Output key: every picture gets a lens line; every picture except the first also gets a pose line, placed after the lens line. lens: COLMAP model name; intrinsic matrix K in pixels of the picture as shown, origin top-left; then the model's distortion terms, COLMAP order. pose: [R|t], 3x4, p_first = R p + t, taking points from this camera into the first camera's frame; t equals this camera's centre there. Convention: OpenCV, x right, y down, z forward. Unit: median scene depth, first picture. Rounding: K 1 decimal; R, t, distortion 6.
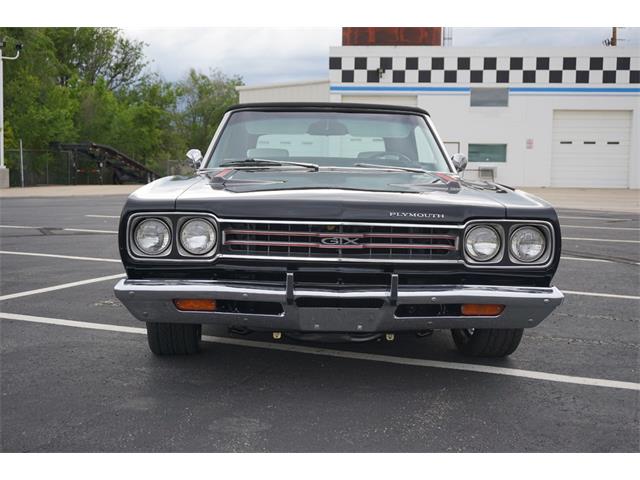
lens RADIAL K [[797.4, 0, 320.0], [0, 797.4, 240.0], [0, 0, 1]] dist [-0.009820, 0.040978]
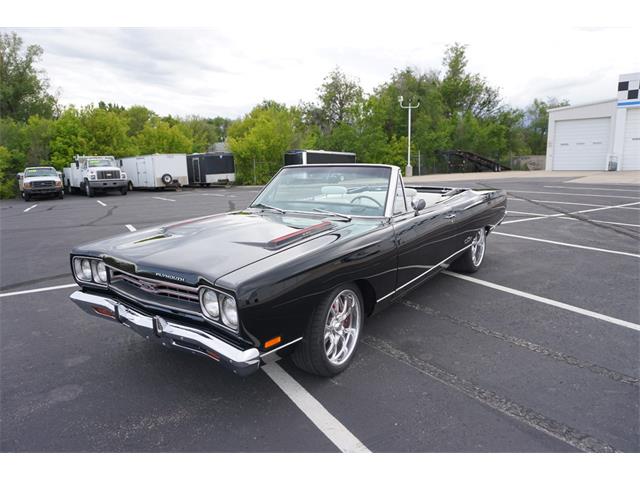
lens RADIAL K [[425.9, 0, 319.7], [0, 425.9, 239.0], [0, 0, 1]] dist [-0.056633, 0.031318]
pose [[0.788684, 0.073492, -0.610390, 0.065576], [-0.014269, 0.994750, 0.101333, -0.014888], [0.614633, -0.071210, 0.785593, 0.050874]]
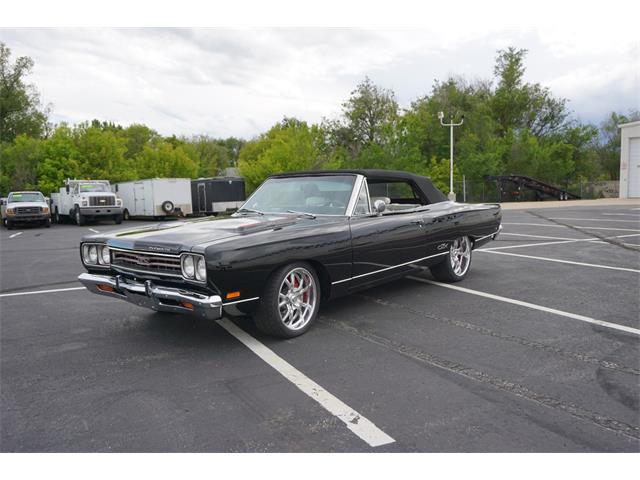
lens RADIAL K [[522.8, 0, 321.6], [0, 522.8, 241.2], [0, 0, 1]] dist [-0.007600, 0.009225]
pose [[0.750465, 0.026604, -0.660374, 0.101384], [-0.019796, 0.999646, 0.017775, -0.006632], [0.660614, -0.000267, 0.750726, 0.030274]]
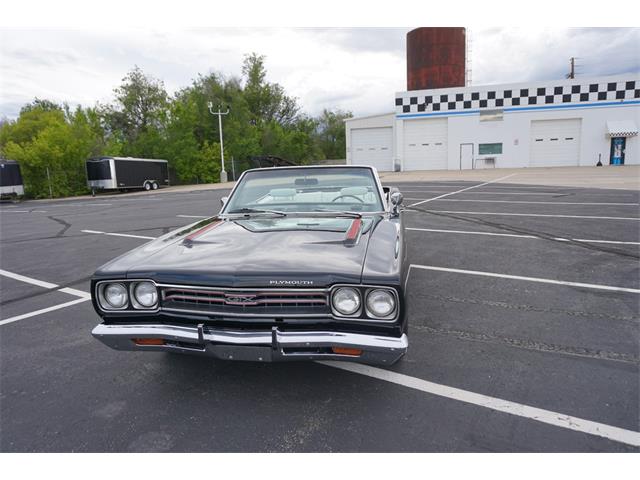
lens RADIAL K [[425.9, 0, 319.7], [0, 425.9, 239.0], [0, 0, 1]] dist [-0.056633, 0.031318]
pose [[0.980216, -0.018590, -0.197057, 0.026209], [0.037440, 0.995020, 0.092372, -0.014061], [0.194359, -0.097922, 0.976031, 0.029076]]
